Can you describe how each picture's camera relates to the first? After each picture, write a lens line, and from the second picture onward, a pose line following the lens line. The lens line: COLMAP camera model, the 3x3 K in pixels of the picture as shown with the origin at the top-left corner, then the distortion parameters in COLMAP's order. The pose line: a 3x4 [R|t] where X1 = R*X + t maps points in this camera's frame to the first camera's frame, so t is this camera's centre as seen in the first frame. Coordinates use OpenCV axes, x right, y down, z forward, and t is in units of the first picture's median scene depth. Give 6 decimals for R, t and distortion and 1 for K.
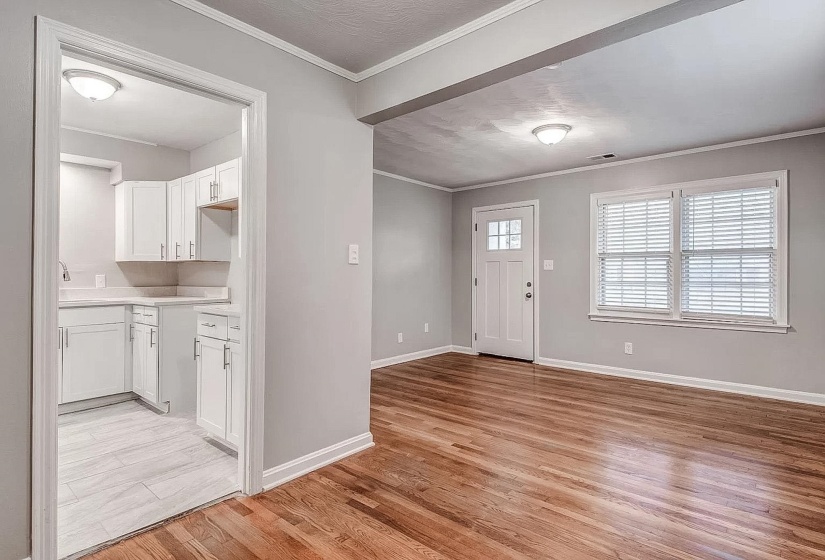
lens RADIAL K [[390.3, 0, 410.3], [0, 390.3, 277.6], [0, 0, 1]] dist [0.014772, -0.001241]
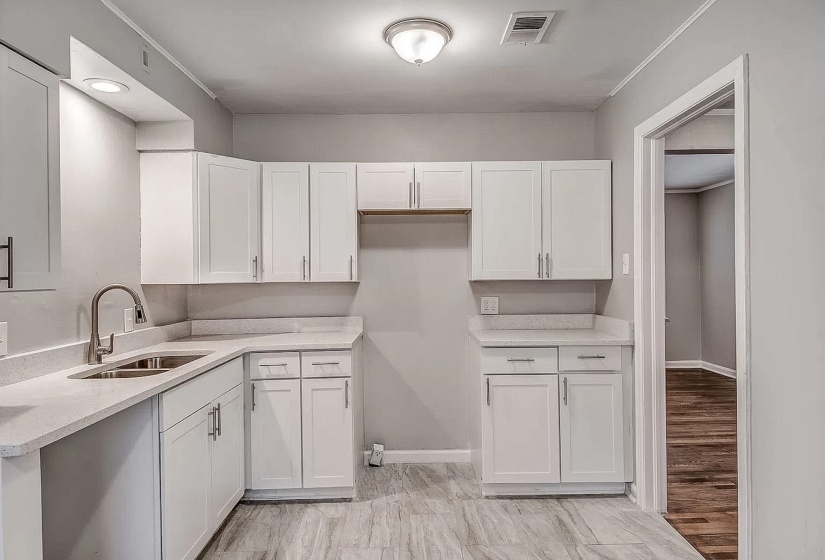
lens RADIAL K [[458.5, 0, 422.4], [0, 458.5, 266.5], [0, 0, 1]] dist [0.032935, -0.008045]
pose [[0.781246, -0.000323, 0.624224, -0.834638], [0.018378, 0.999578, -0.022483, -0.040825], [-0.623953, 0.029037, 0.780922, 0.208034]]
